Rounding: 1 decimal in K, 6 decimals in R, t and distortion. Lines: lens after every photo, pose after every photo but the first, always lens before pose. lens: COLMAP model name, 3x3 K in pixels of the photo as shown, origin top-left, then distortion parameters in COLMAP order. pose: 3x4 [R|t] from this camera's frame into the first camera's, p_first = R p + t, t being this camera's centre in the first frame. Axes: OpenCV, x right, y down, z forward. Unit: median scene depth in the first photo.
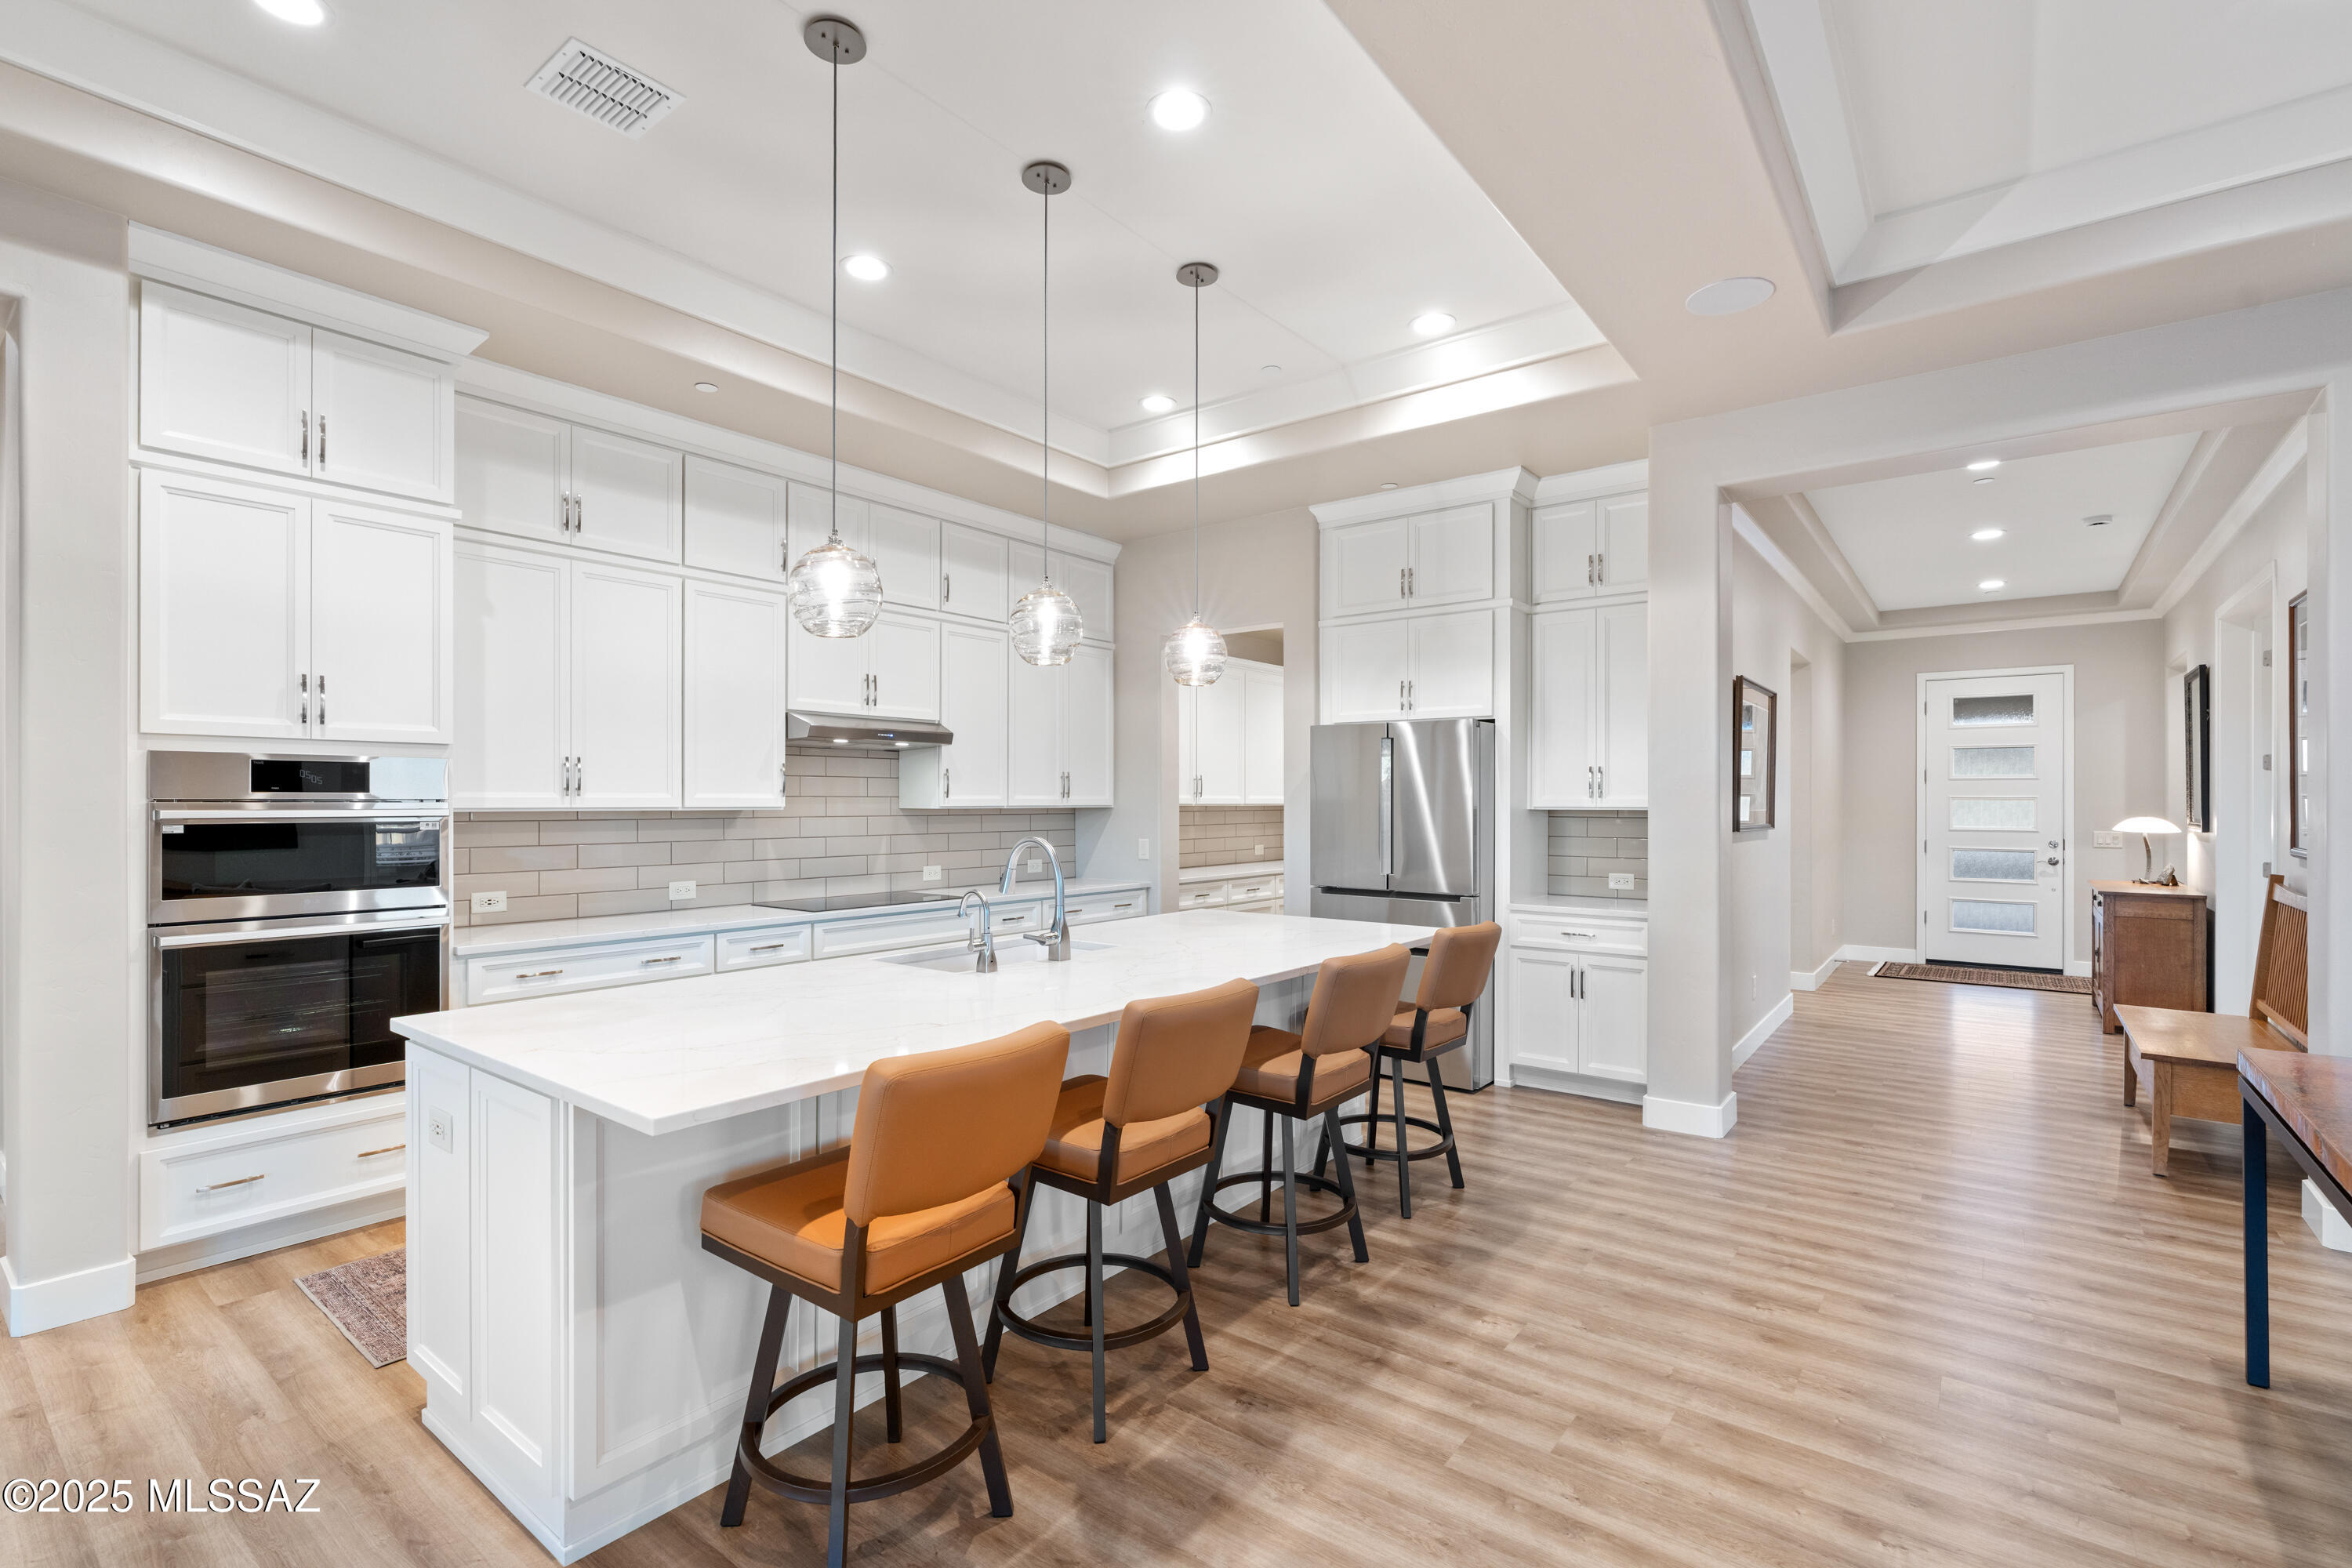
lens RADIAL K [[1059.4, 0, 1172.9], [0, 1059.4, 785.8], [0, 0, 1]] dist [-0.000784, -0.000014]
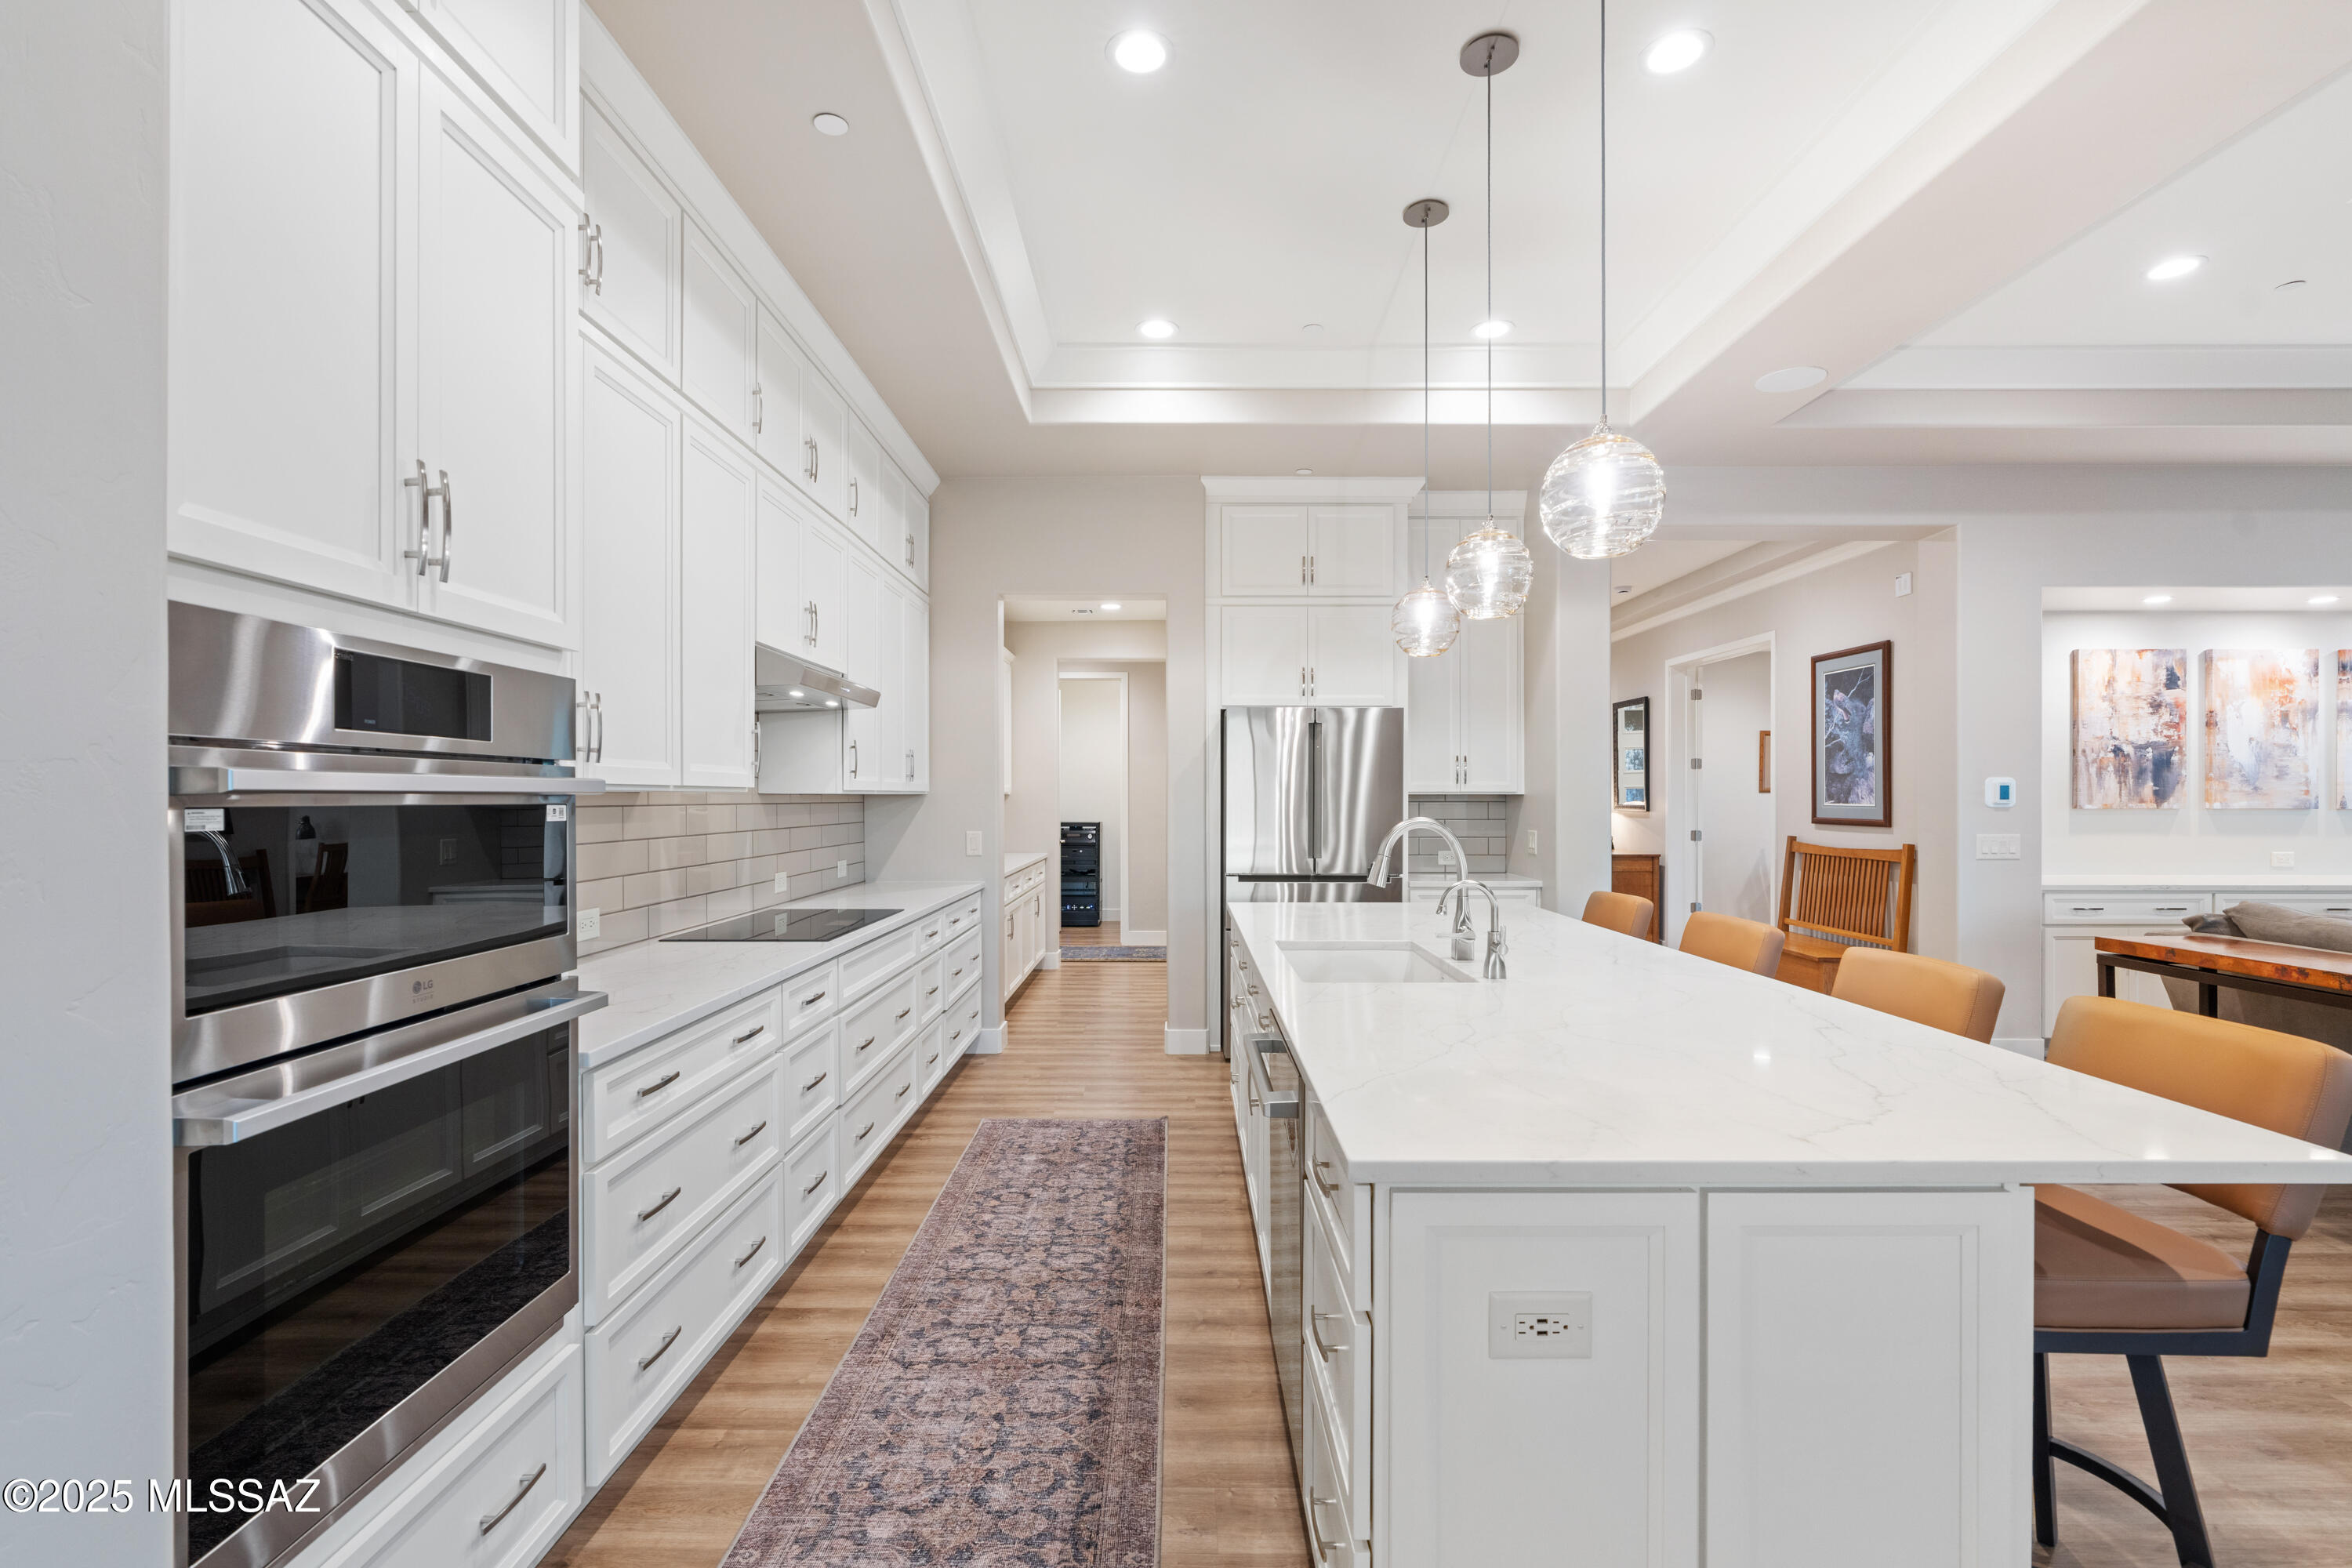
lens RADIAL K [[1059.4, 0, 1172.9], [0, 1059.4, 785.8], [0, 0, 1]] dist [-0.000784, -0.000014]
pose [[0.791068, 0.005698, 0.611702, -0.524026], [-0.007730, 0.999970, 0.000682, 0.015121], [-0.611680, -0.005267, 0.791088, 0.290607]]
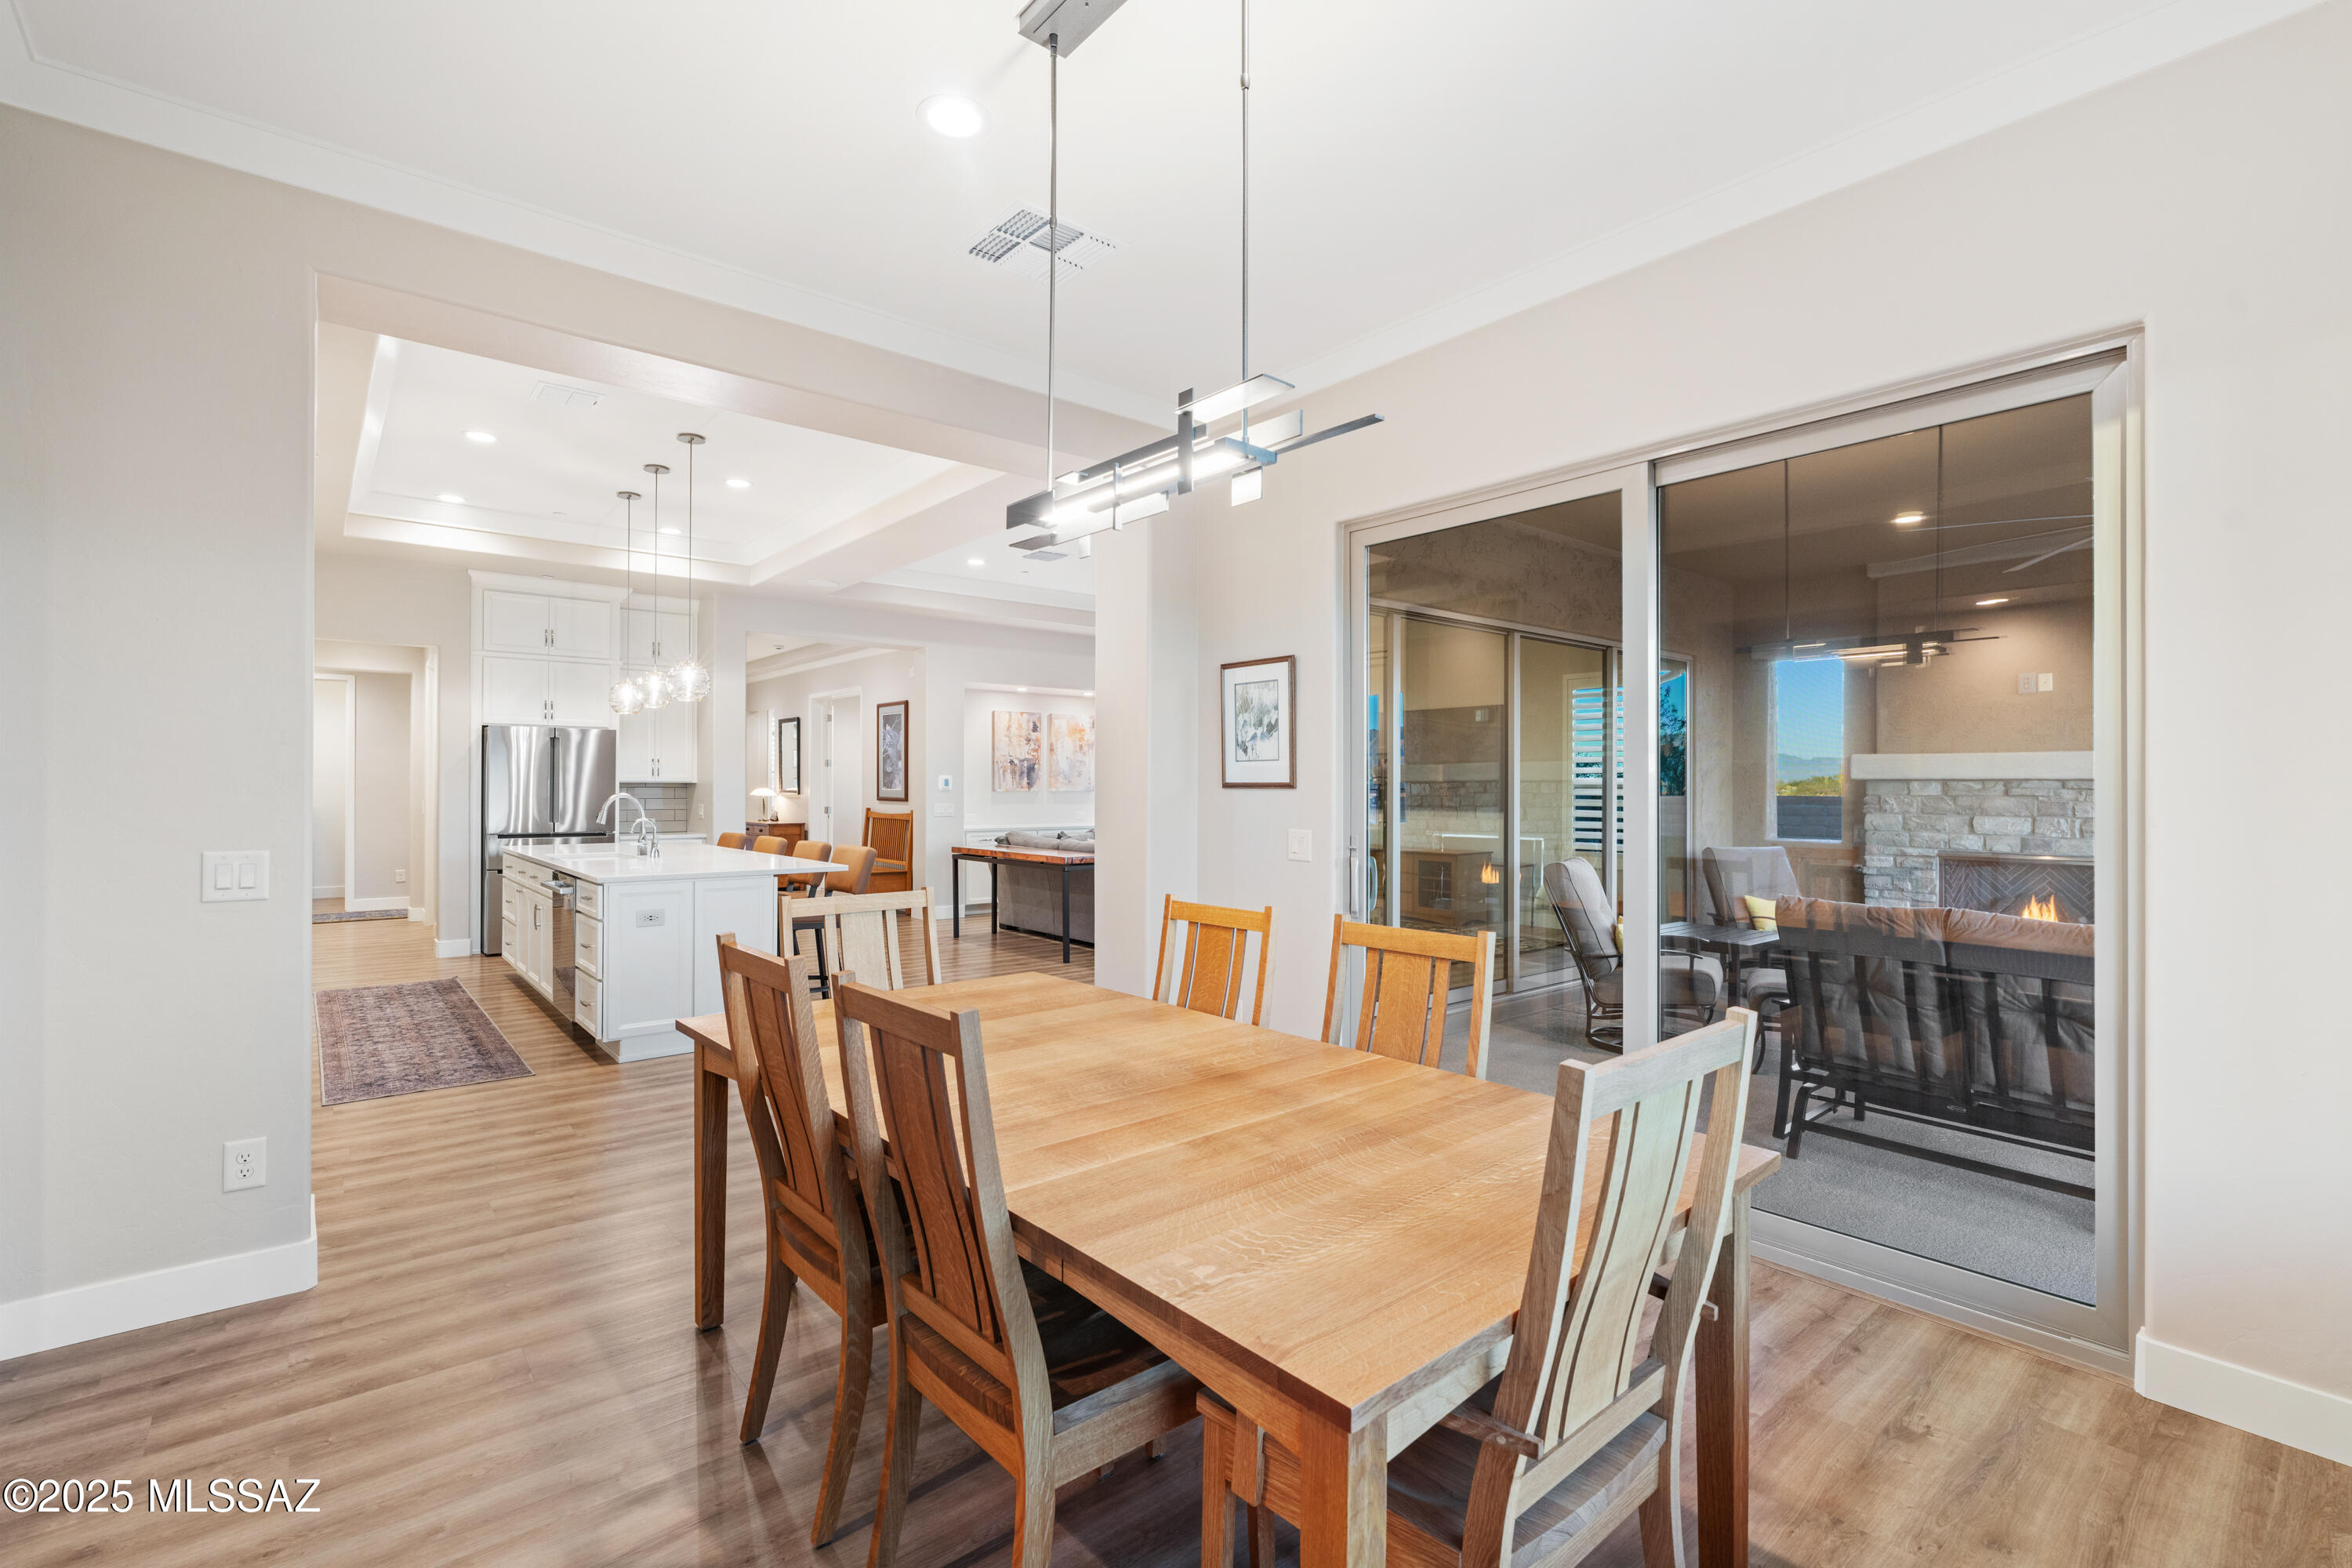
lens RADIAL K [[1059.4, 0, 1172.9], [0, 1059.4, 785.8], [0, 0, 1]] dist [-0.000784, -0.000014]
pose [[0.214339, 0.000555, 0.976759, -1.170145], [-0.016321, 0.999862, 0.003014, 0.008475], [-0.976623, -0.016588, 0.214319, -0.256442]]
